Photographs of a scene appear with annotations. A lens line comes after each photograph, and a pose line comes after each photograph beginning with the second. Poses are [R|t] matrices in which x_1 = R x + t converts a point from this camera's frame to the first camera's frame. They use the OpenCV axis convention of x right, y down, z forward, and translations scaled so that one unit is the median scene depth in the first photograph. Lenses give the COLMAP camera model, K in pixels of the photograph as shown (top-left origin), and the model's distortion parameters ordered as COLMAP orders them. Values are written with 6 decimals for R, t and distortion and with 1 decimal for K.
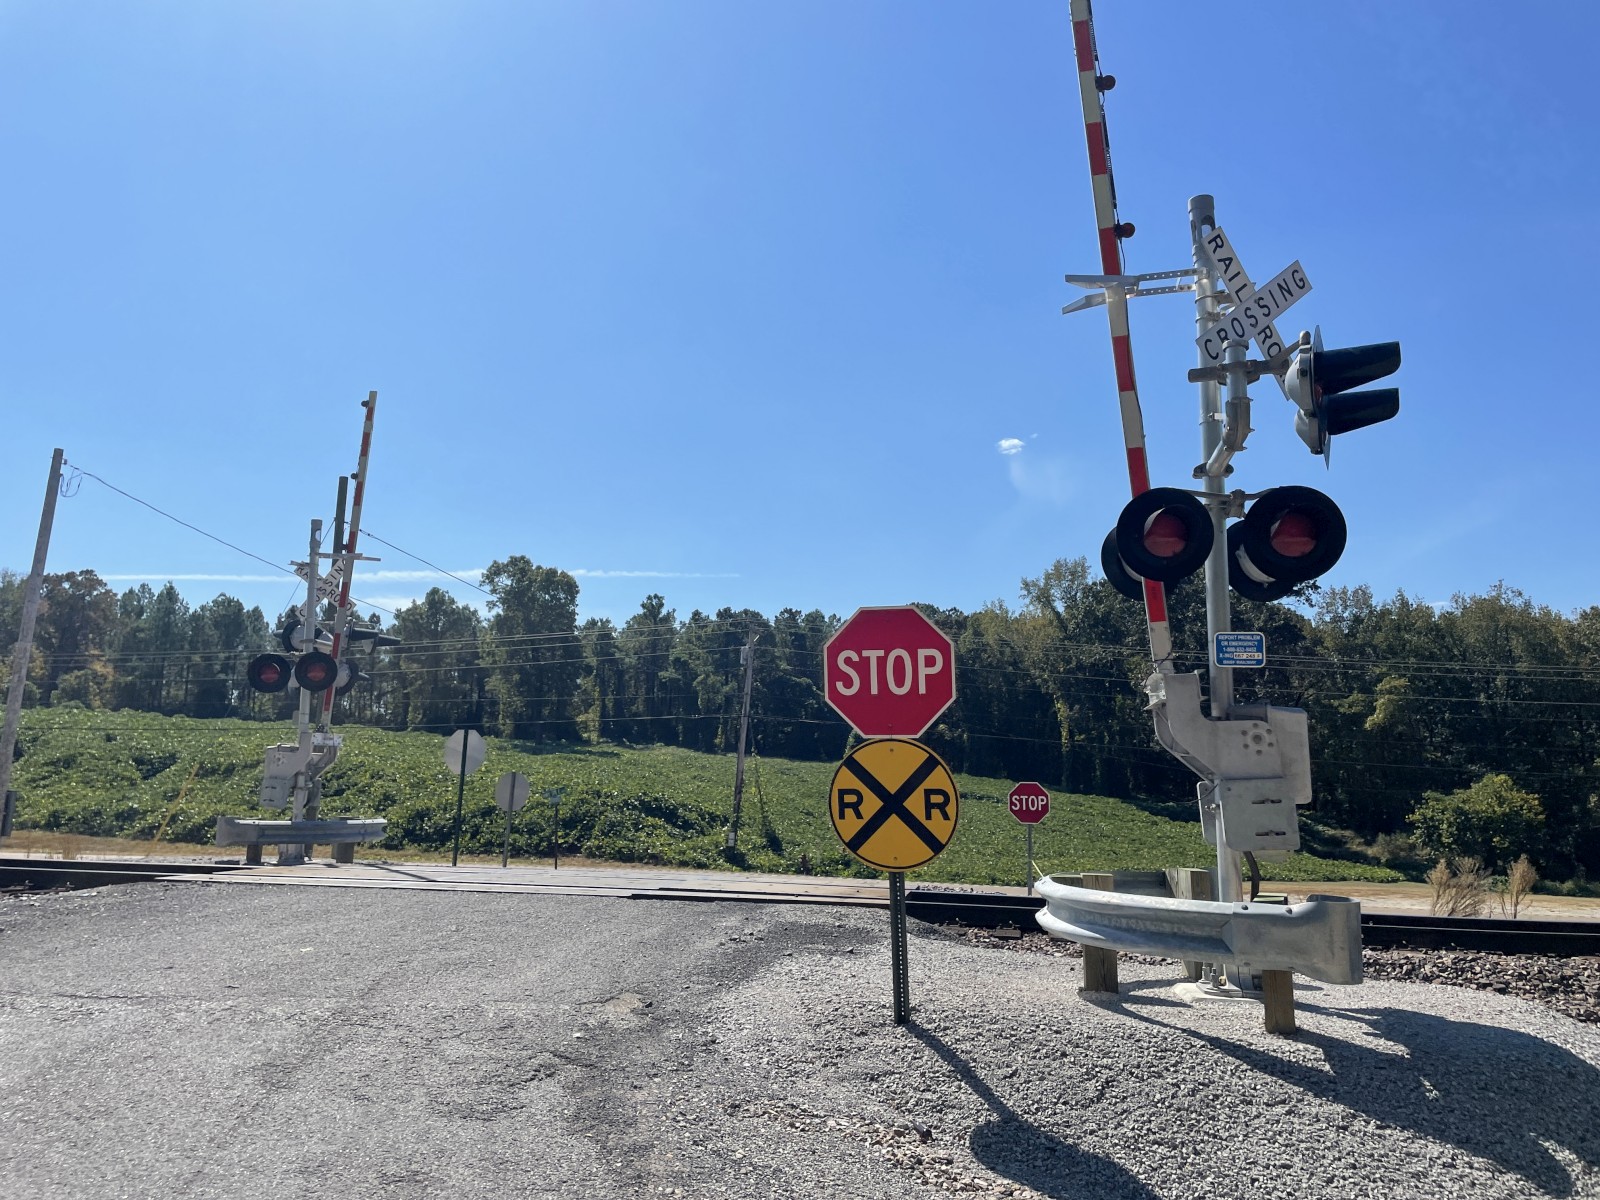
lens RADIAL K [[1215.3, 0, 781.3], [0, 1215.3, 576.5], [0, 0, 1]] dist [0.098087, -0.119608]
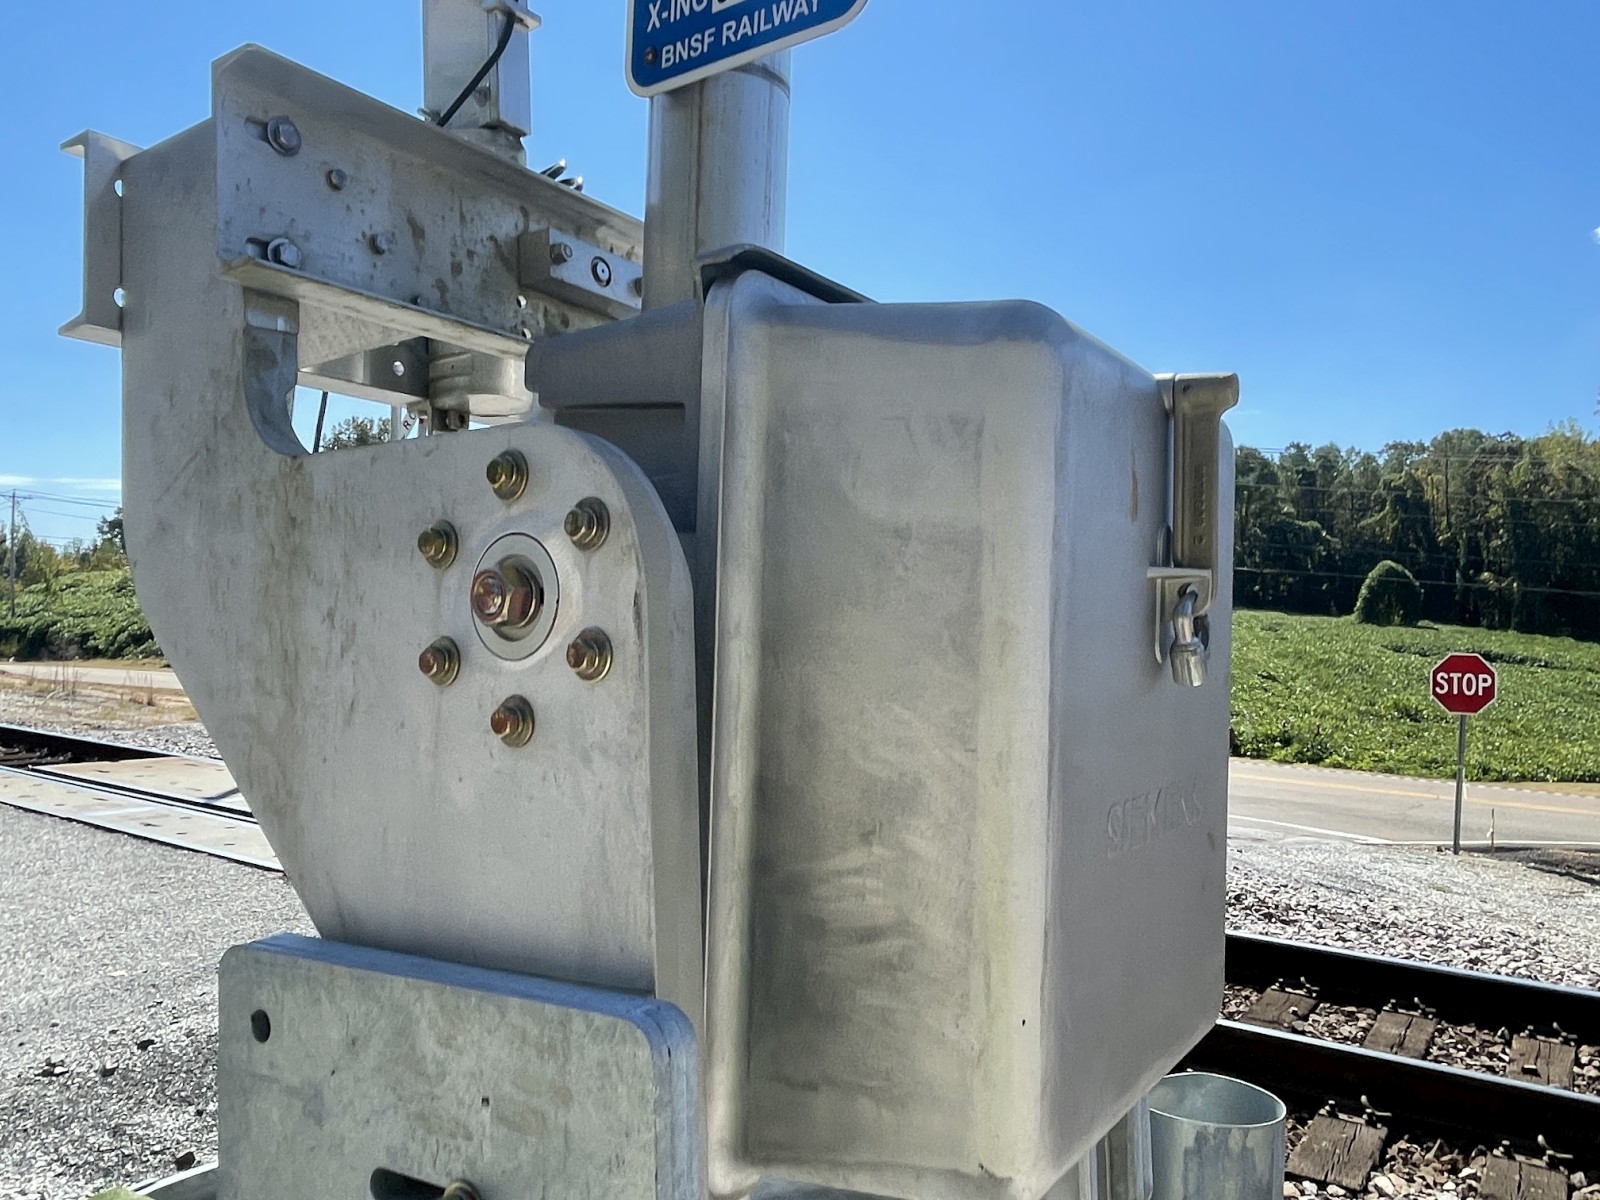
lens RADIAL K [[1215.3, 0, 844.9], [0, 1215.3, 602.7], [0, 0, 1]] dist [0.098087, -0.119608]
pose [[0.933262, 0.003481, -0.359181, 0.585849], [0.047807, 0.989853, 0.133811, 0.154277], [0.356002, -0.142052, 0.923625, 1.176683]]
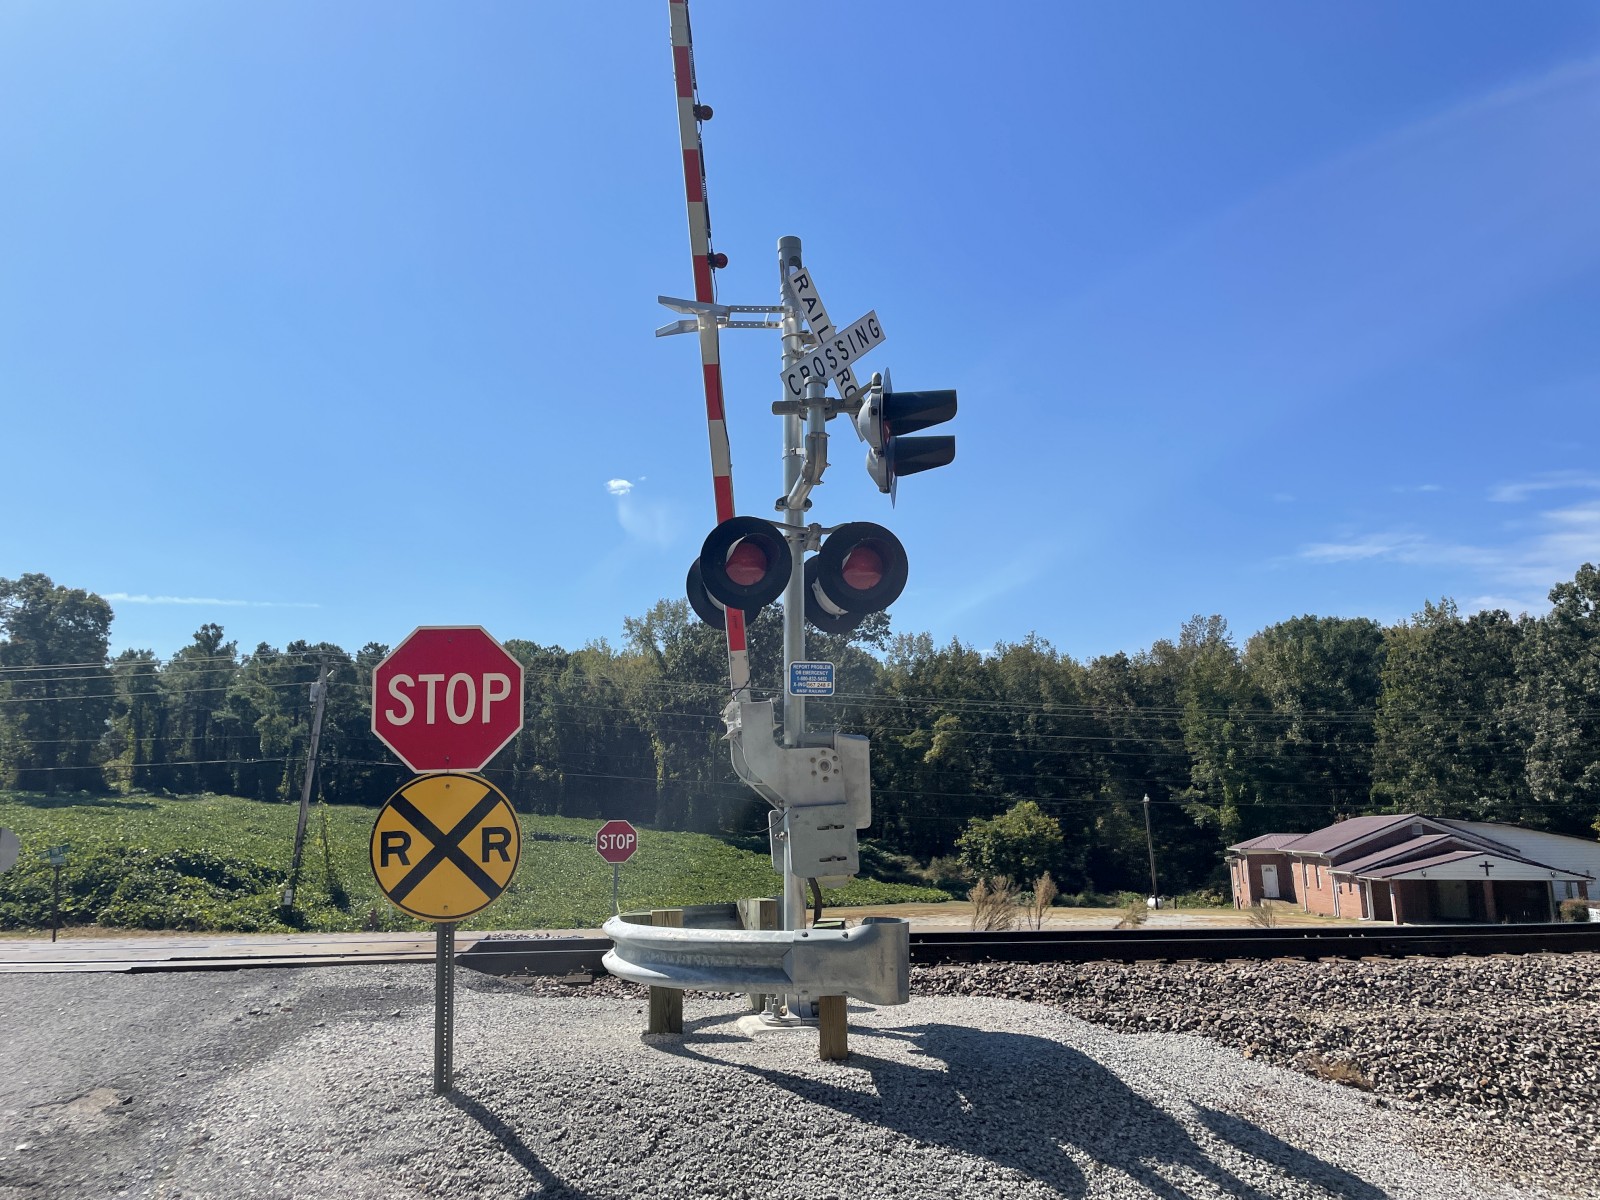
lens RADIAL K [[1215.3, 0, 814.3], [0, 1215.3, 573.2], [0, 0, 1]] dist [0.098087, -0.119608]
pose [[0.939503, 0.042189, 0.339932, 0.029415], [-0.030393, 0.998739, -0.039952, 0.013323], [-0.341189, 0.027203, 0.939601, 0.050553]]
